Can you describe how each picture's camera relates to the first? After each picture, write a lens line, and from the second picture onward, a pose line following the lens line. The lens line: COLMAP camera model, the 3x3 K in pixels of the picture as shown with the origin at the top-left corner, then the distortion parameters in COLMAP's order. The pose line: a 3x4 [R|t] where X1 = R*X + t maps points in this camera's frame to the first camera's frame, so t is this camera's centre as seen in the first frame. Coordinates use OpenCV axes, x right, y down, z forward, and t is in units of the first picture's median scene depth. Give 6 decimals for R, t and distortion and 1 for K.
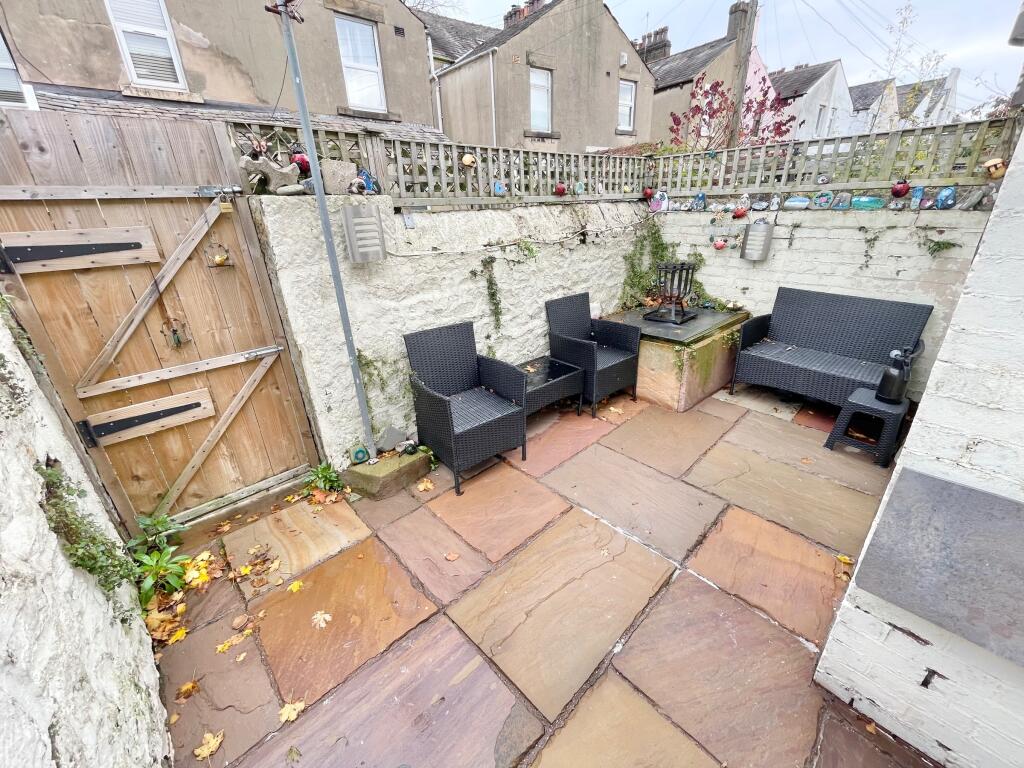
lens RADIAL K [[414.5, 0, 514.4], [0, 414.5, 385.0], [0, 0, 1]] dist [-0.003067, 0.000587]
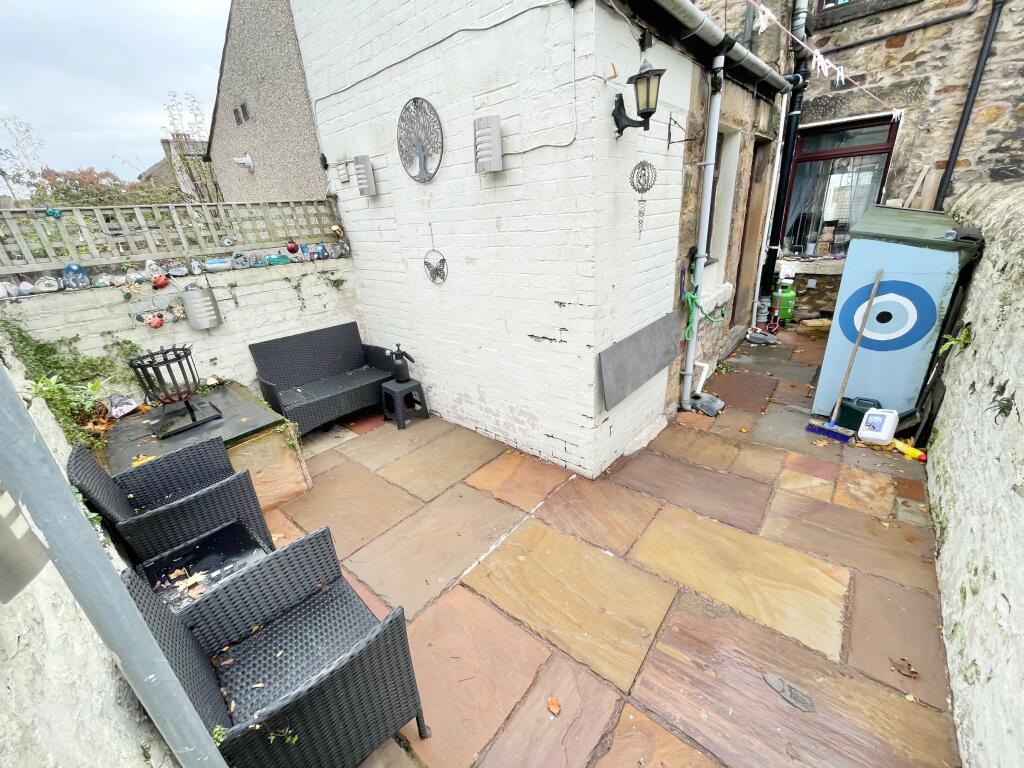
lens RADIAL K [[414.5, 0, 512.5], [0, 414.5, 383.0], [0, 0, 1]] dist [-0.003067, 0.000587]
pose [[-0.111968, -0.335973, 0.935193, -0.396655], [0.463561, 0.814775, 0.348213, -0.224365], [-0.878962, 0.472508, 0.064515, 0.446500]]
